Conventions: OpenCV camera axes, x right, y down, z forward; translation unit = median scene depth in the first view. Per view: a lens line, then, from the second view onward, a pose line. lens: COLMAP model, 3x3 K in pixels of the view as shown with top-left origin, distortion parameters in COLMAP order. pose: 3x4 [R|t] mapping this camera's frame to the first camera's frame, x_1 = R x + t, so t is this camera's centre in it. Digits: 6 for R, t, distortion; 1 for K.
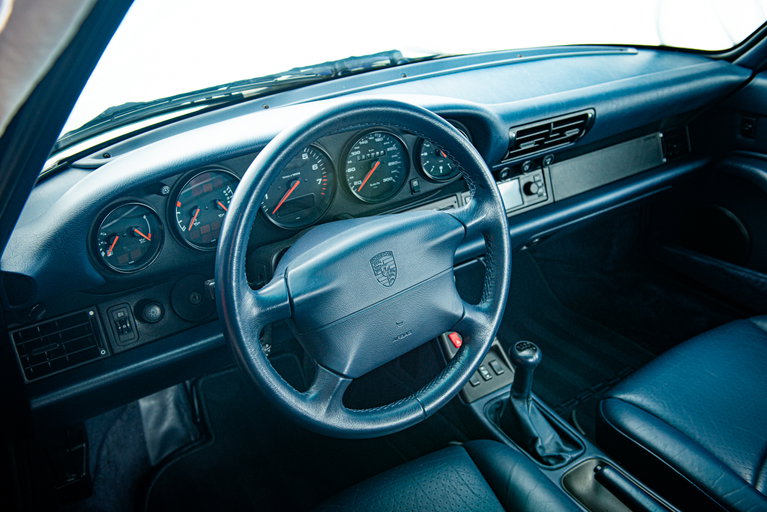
lens RADIAL K [[674.8, 0, 380.2], [0, 674.8, 253.9], [0, 0, 1]] dist [-0.000063, -0.024849]
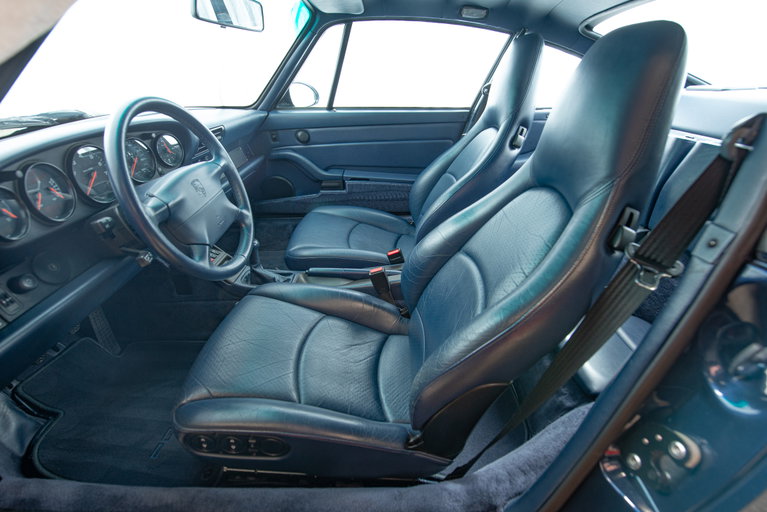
lens RADIAL K [[347.2, 0, 380.1], [0, 347.2, 254.3], [0, 0, 1]] dist [-0.020175, -0.000659]
pose [[0.567689, -0.373315, 0.733734, -0.364969], [0.390456, 0.906744, 0.159246, 0.177271], [-0.724757, 0.196089, 0.660512, 0.043240]]
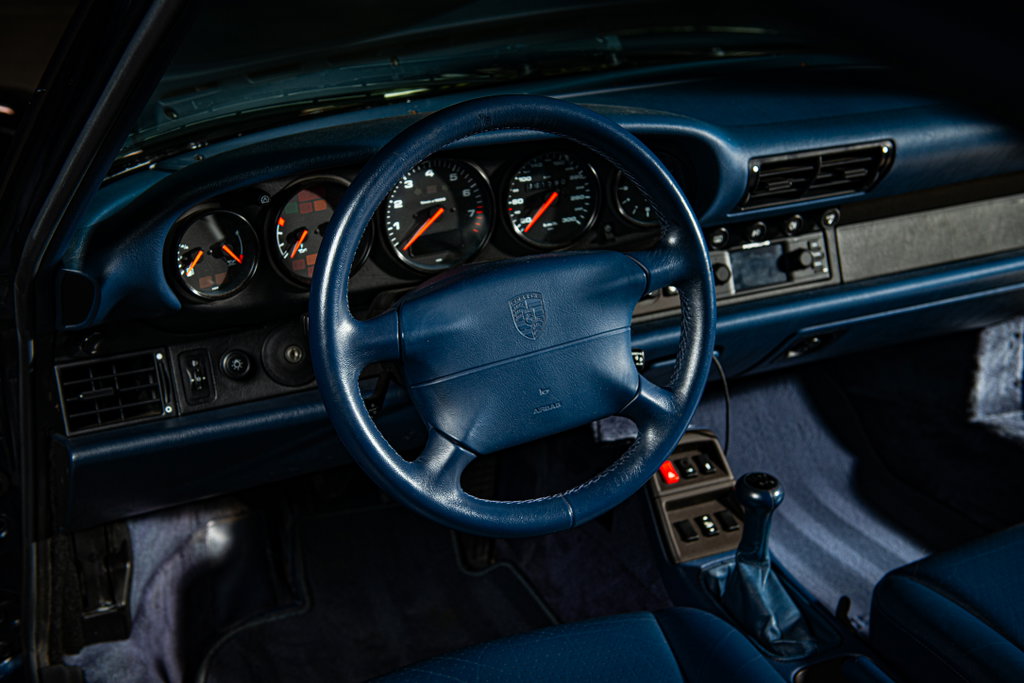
lens RADIAL K [[1263.7, 0, 508.5], [0, 1263.7, 337.7], [0, 0, 1]] dist [0.085182, 0.000000]
pose [[0.987099, 0.070494, -0.143755, 0.150873], [-0.082581, 0.993375, -0.079921, 0.128812], [0.137169, 0.090761, 0.986381, -0.332668]]
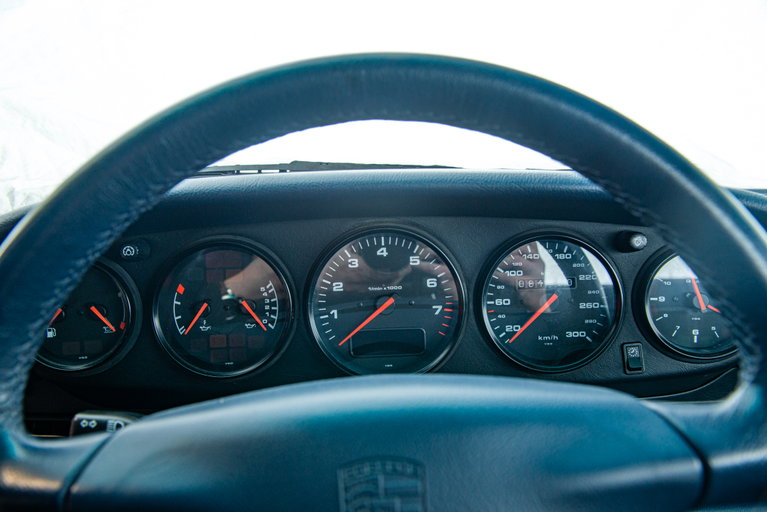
lens RADIAL K [[497.5, 0, 387.6], [0, 497.5, 249.9], [0, 0, 1]] dist [-0.067799, 0.002689]
pose [[0.820525, 0.068357, -0.567509, 0.104864], [-0.263554, 0.926237, -0.269489, -0.028802], [0.507226, 0.370691, 0.778016, 0.601316]]
